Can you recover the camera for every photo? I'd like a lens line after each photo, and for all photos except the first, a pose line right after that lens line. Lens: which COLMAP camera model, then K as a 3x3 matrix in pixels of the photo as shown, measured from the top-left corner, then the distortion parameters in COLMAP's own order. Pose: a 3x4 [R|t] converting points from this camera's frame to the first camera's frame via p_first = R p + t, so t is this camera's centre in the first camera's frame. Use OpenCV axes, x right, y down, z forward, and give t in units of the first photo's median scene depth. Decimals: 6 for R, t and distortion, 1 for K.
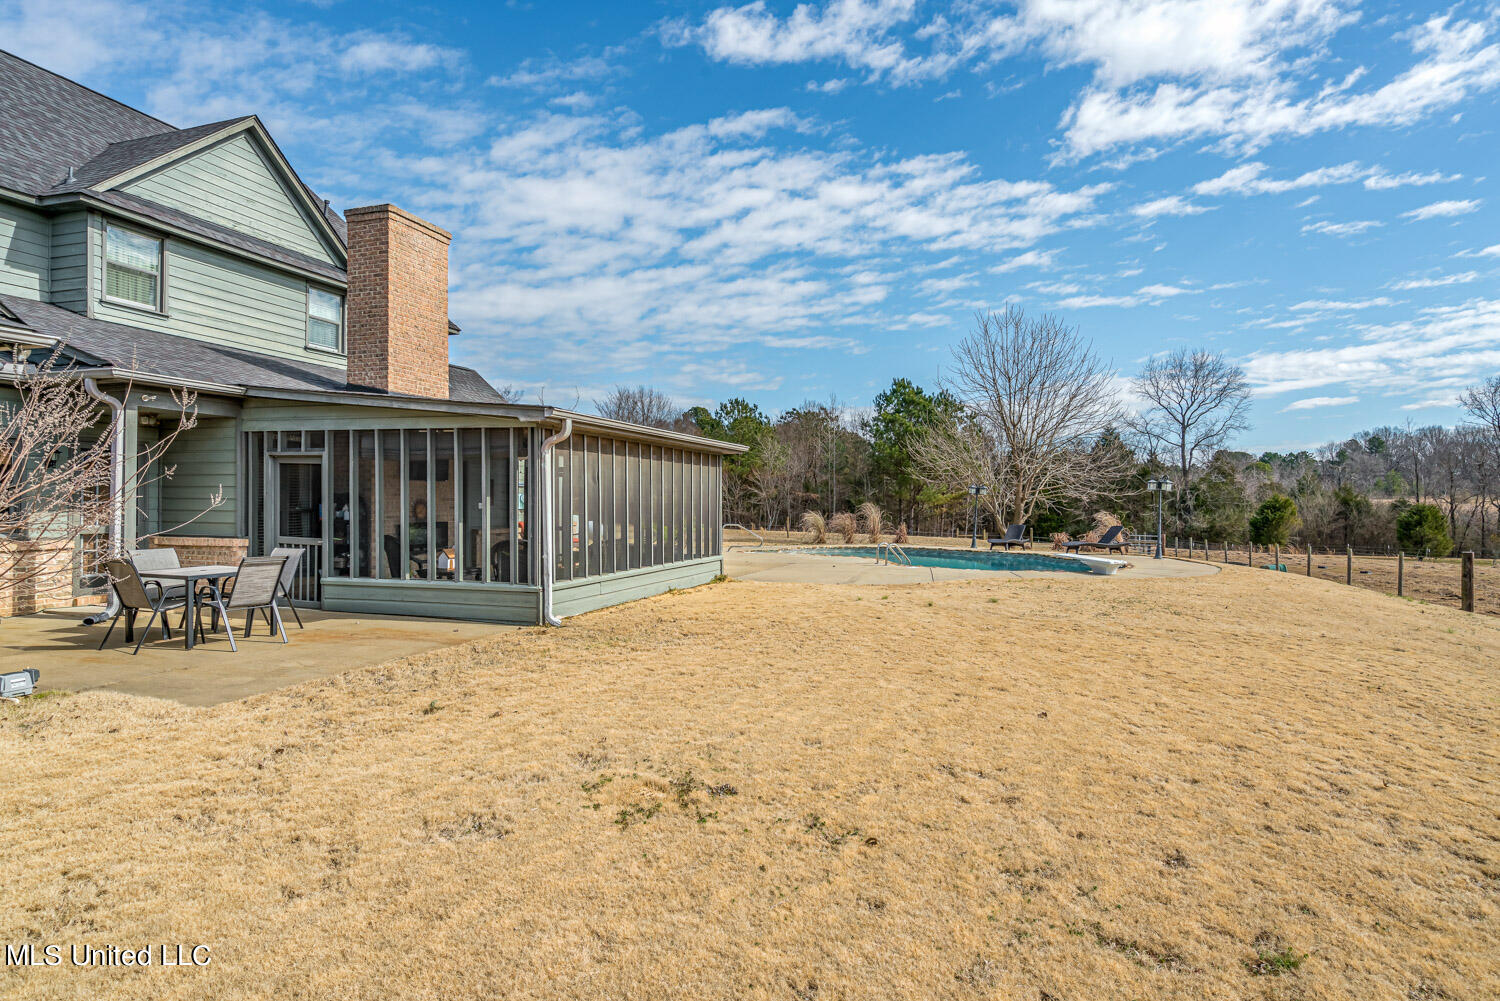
lens RADIAL K [[821.5, 0, 746.5], [0, 821.5, 499.1], [0, 0, 1]] dist [0.002569, 0.000257]
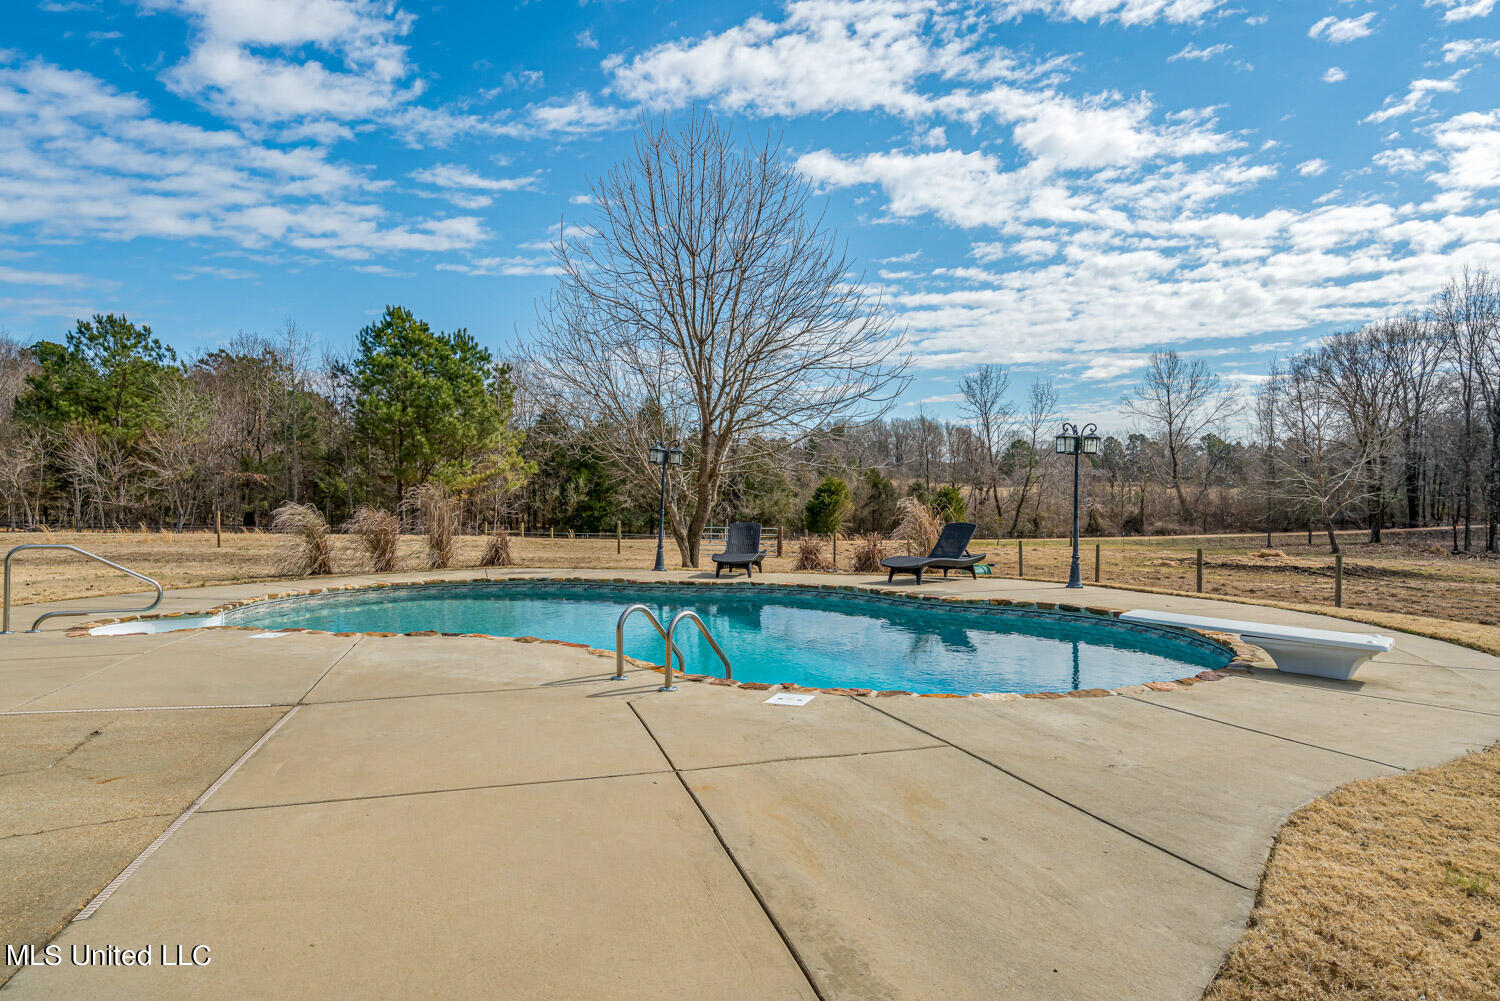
lens RADIAL K [[1011.9, 0, 759.2], [0, 1011.9, 499.7], [0, 0, 1]] dist [0.005148, 0.004551]
pose [[0.853411, -0.010539, 0.521133, 0.002198], [0.002094, 0.999857, 0.016792, 0.001440], [-0.521235, -0.013239, 0.853311, 0.114249]]
